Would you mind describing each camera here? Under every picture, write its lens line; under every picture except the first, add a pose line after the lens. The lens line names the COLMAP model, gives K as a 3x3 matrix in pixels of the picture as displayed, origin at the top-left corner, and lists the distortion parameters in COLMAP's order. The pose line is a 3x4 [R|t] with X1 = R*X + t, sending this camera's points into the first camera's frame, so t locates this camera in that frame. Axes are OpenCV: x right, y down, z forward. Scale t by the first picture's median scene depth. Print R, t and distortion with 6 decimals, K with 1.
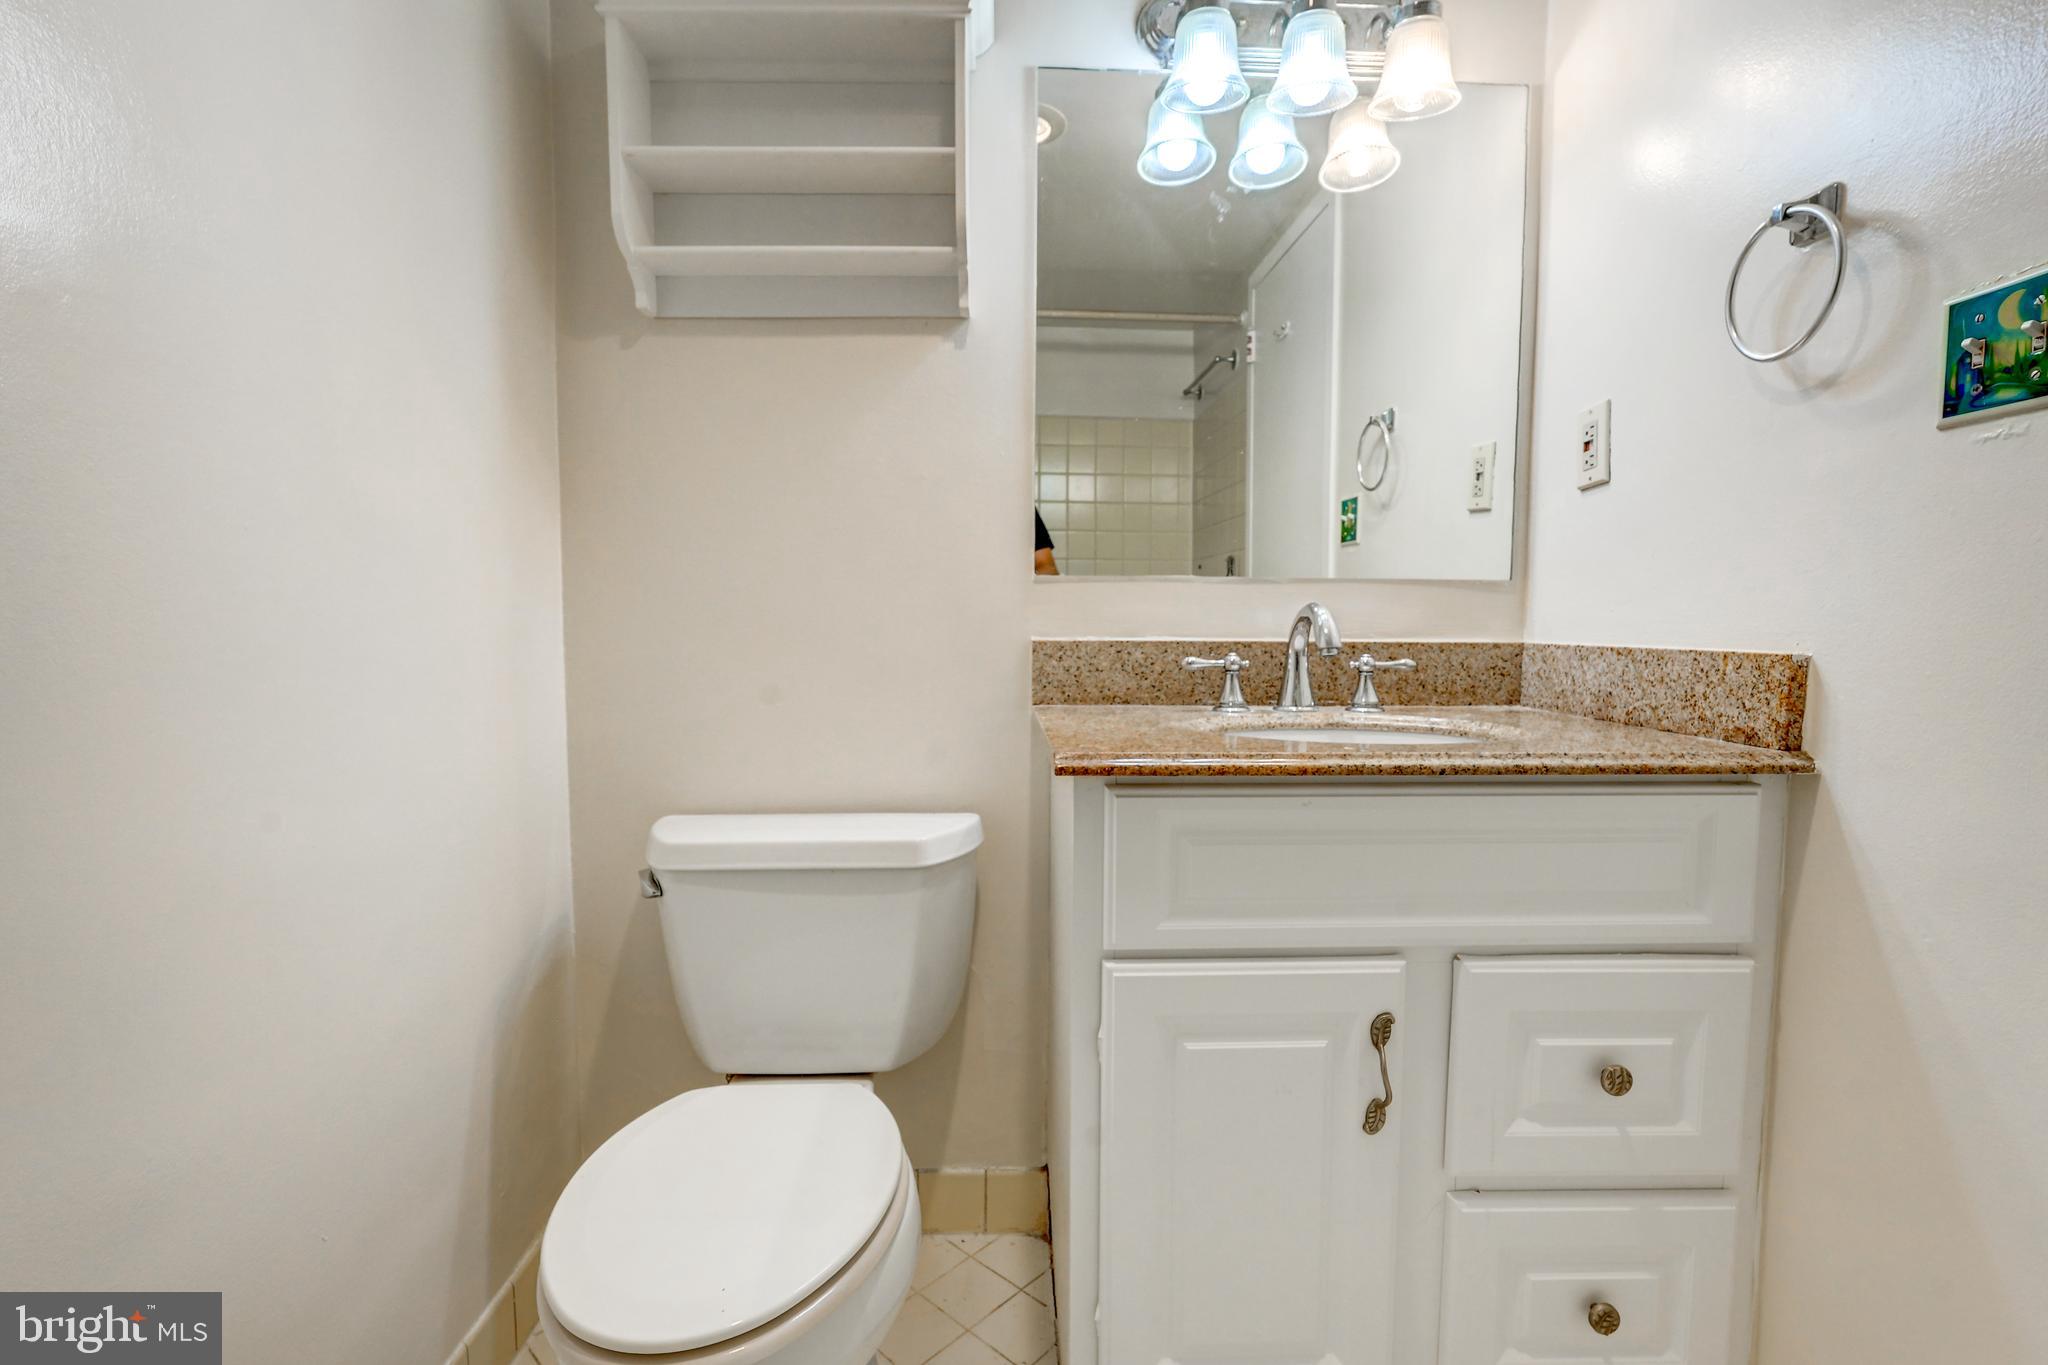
lens RADIAL K [[939.1, 0, 1024.0], [0, 939.1, 682.5], [0, 0, 1]] dist [-0.008842, 0.000588]
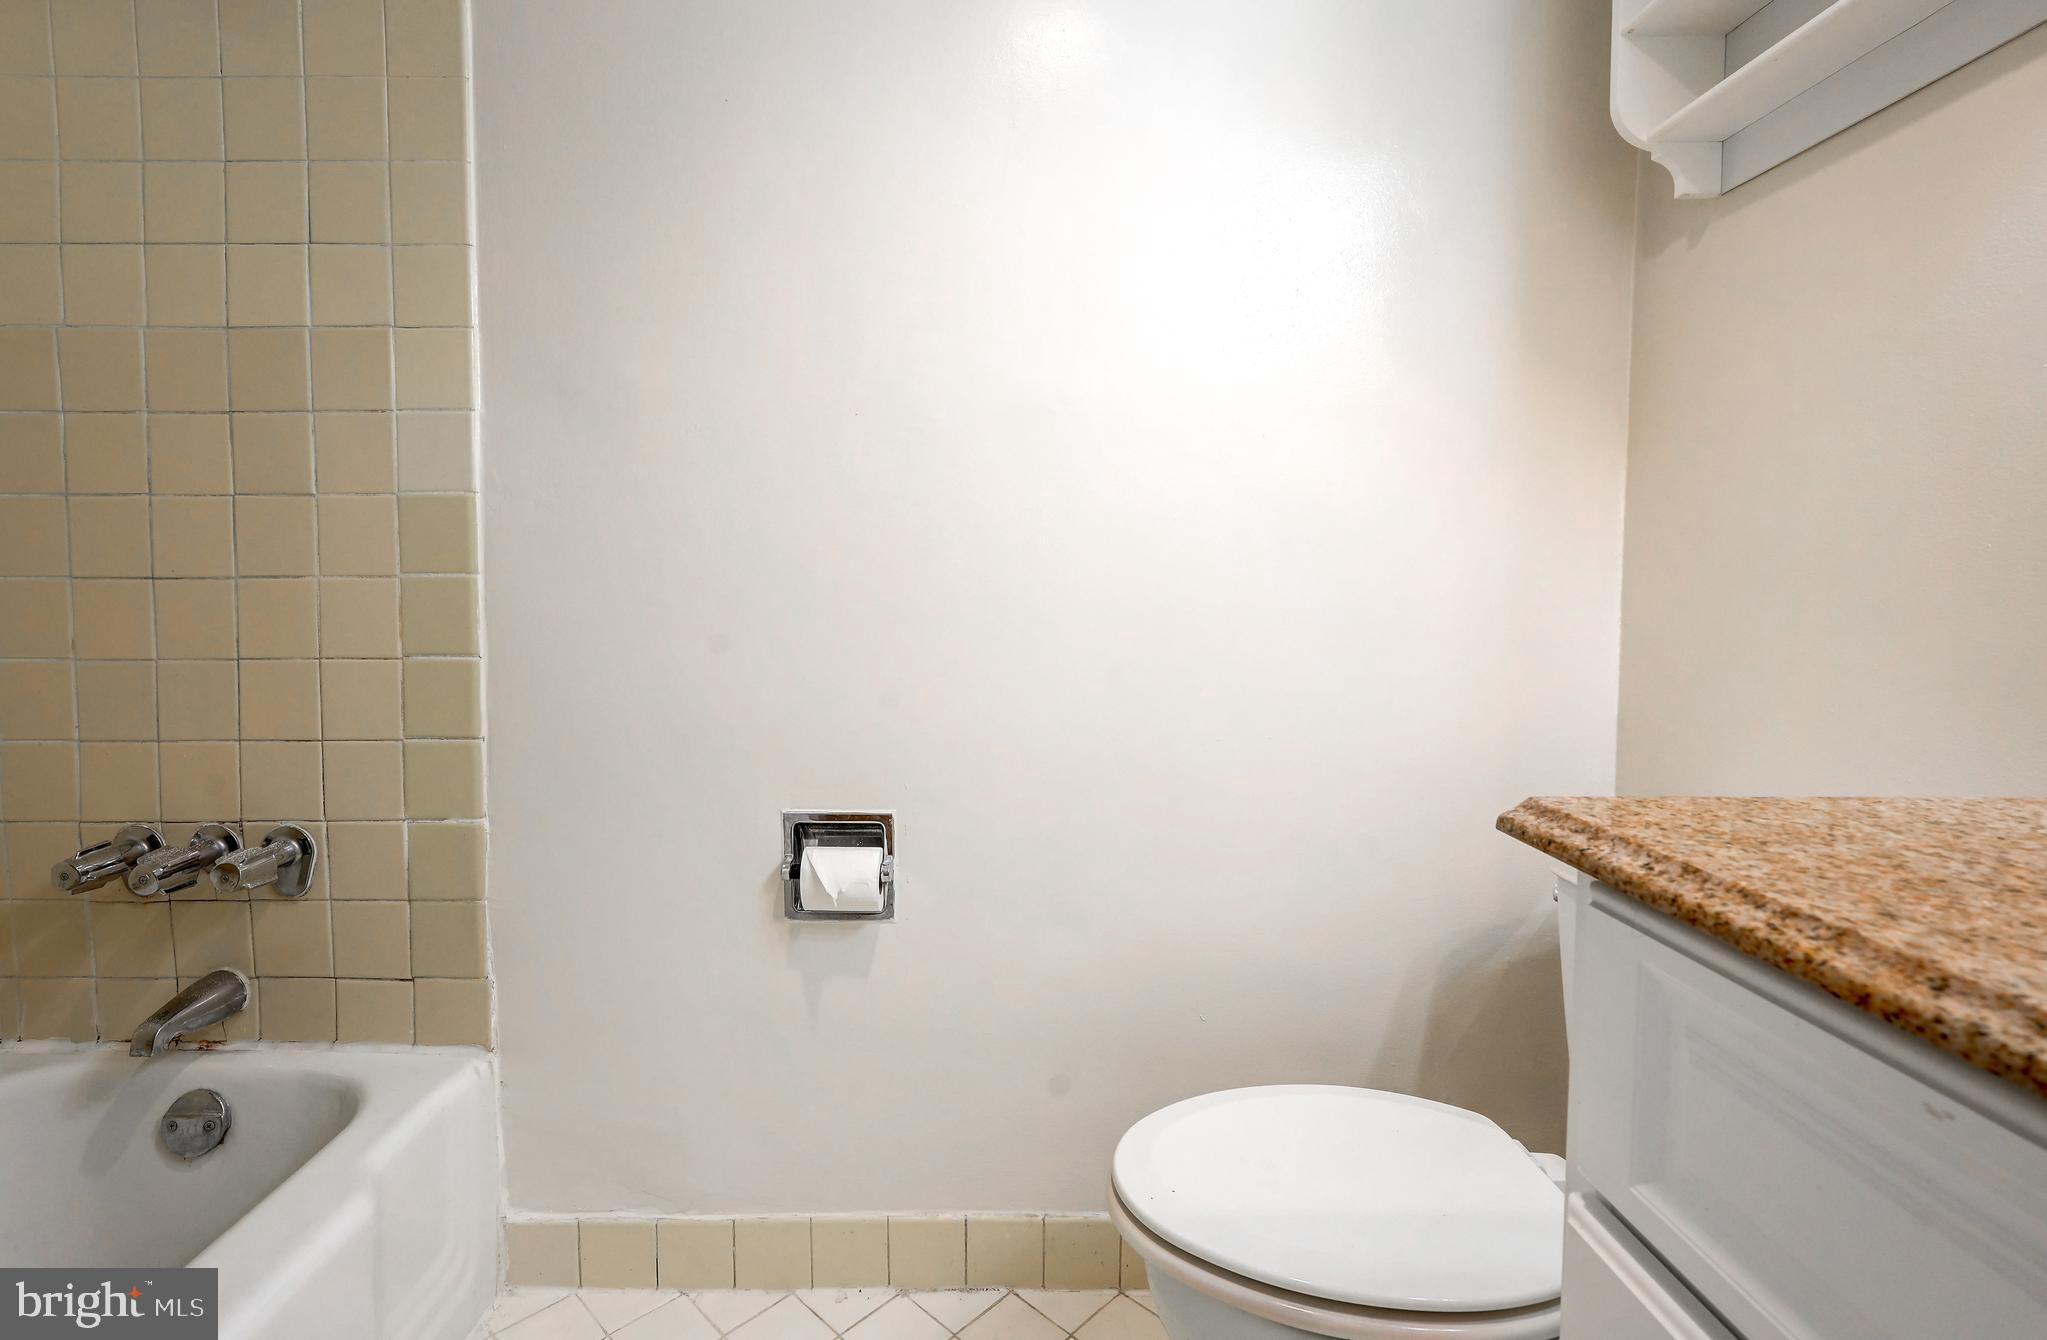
lens RADIAL K [[951.3, 0, 976.4], [0, 951.3, 625.4], [0, 0, 1]] dist [-0.004145, -0.000056]
pose [[-0.050084, 0.046843, -0.997646, 0.442985], [-0.063088, 0.996756, 0.049968, -0.030127], [0.996750, 0.065442, -0.046966, 0.436900]]
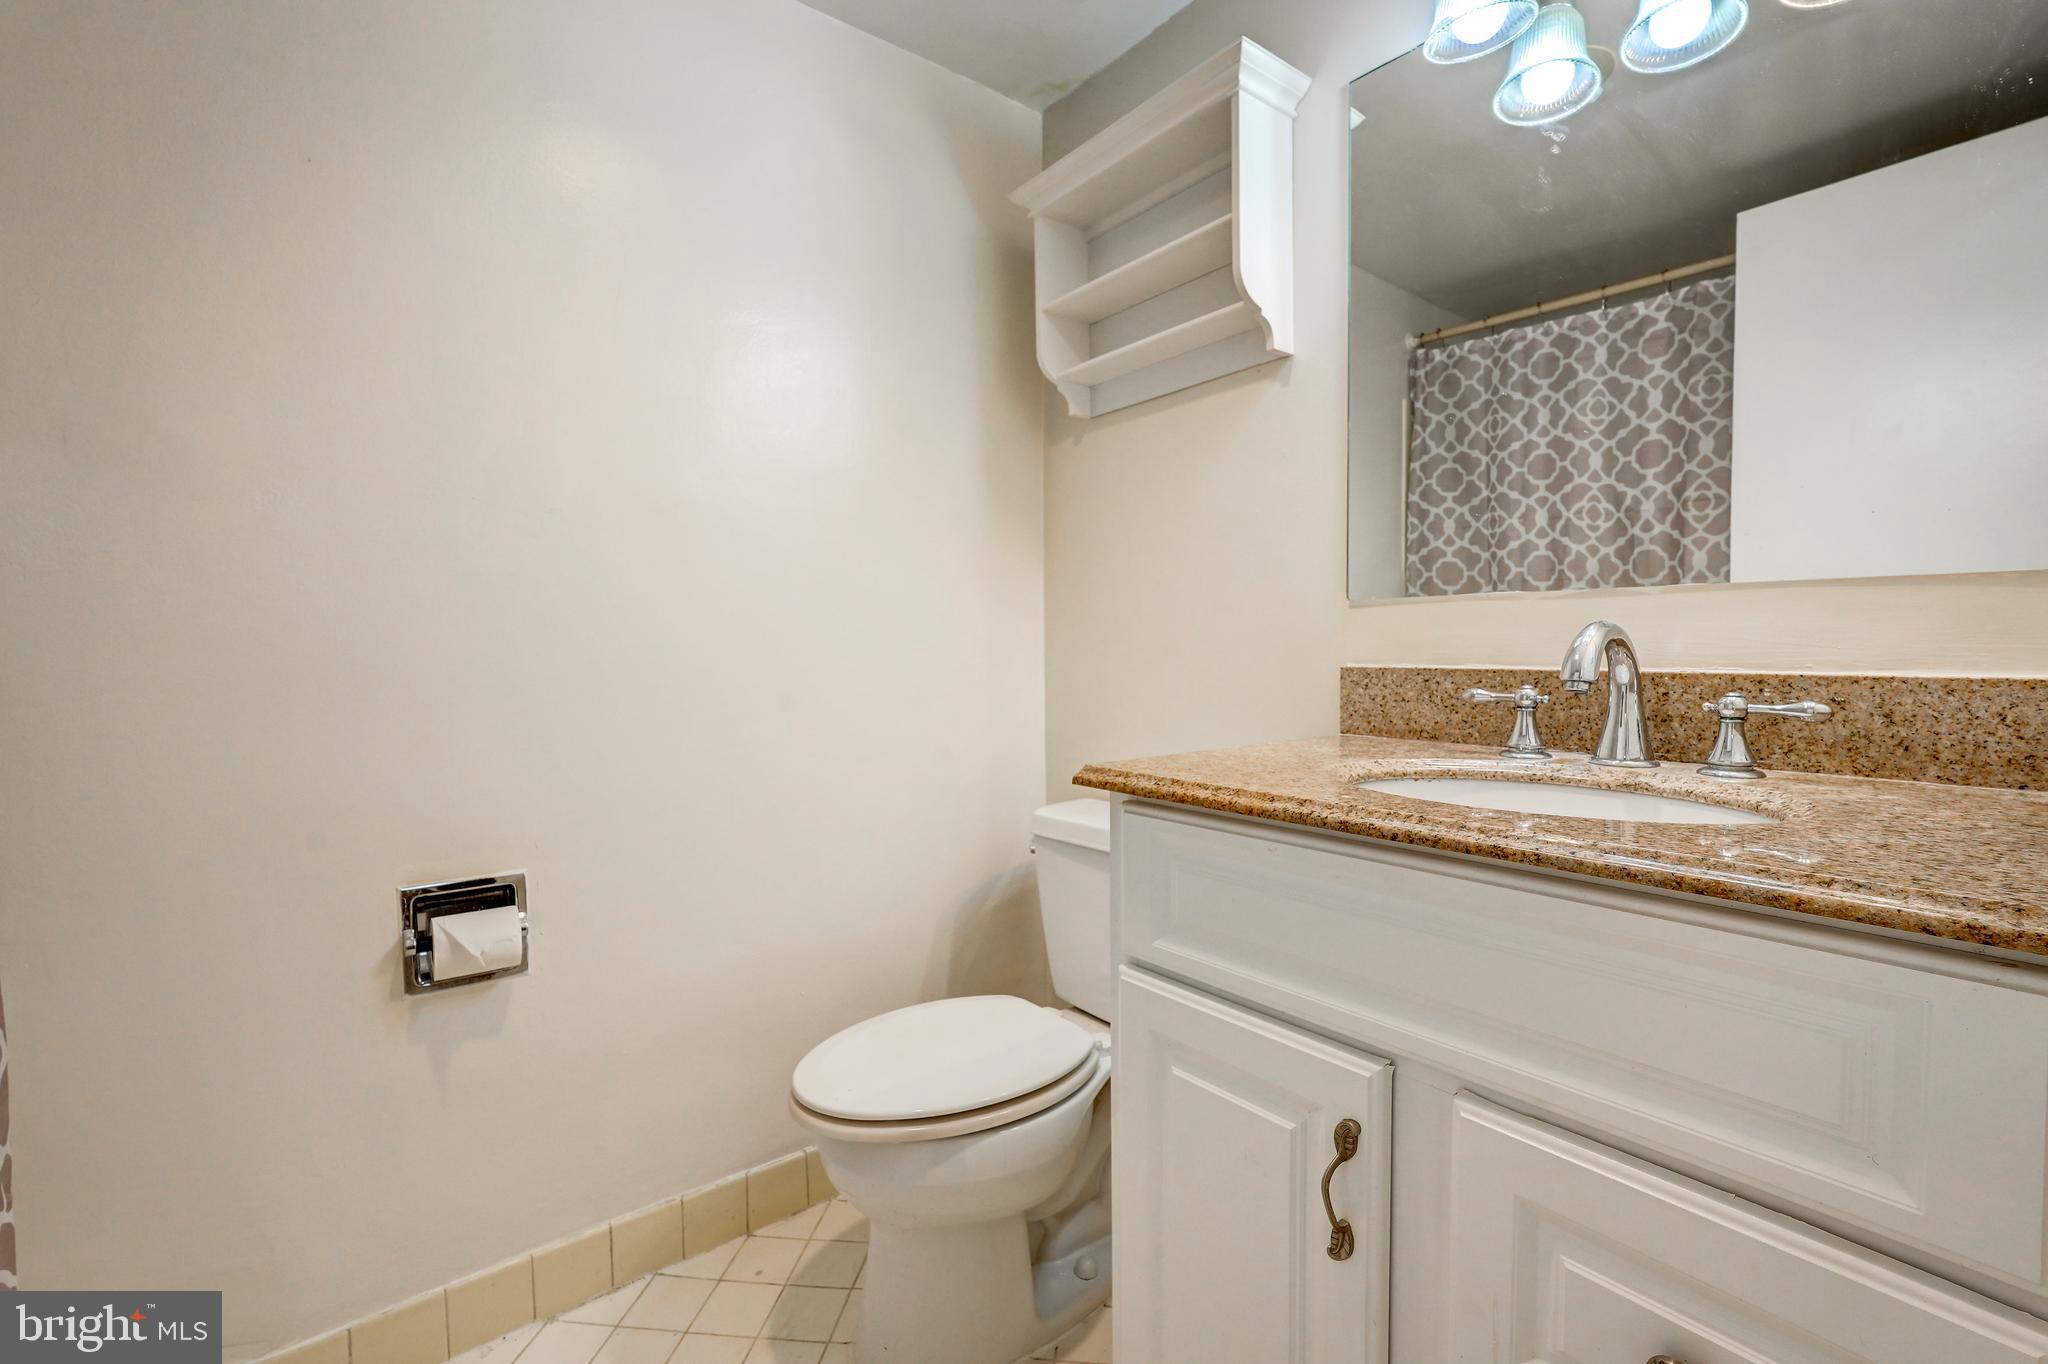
lens RADIAL K [[902.2, 0, 1026.6], [0, 902.2, 680.4], [0, 0, 1]] dist [-0.022701, 0.012033]
pose [[0.589846, 0.023526, -0.807173, 0.578464], [-0.043358, 0.999056, -0.002565, -0.014558], [0.806351, 0.036510, 0.590310, 0.193294]]
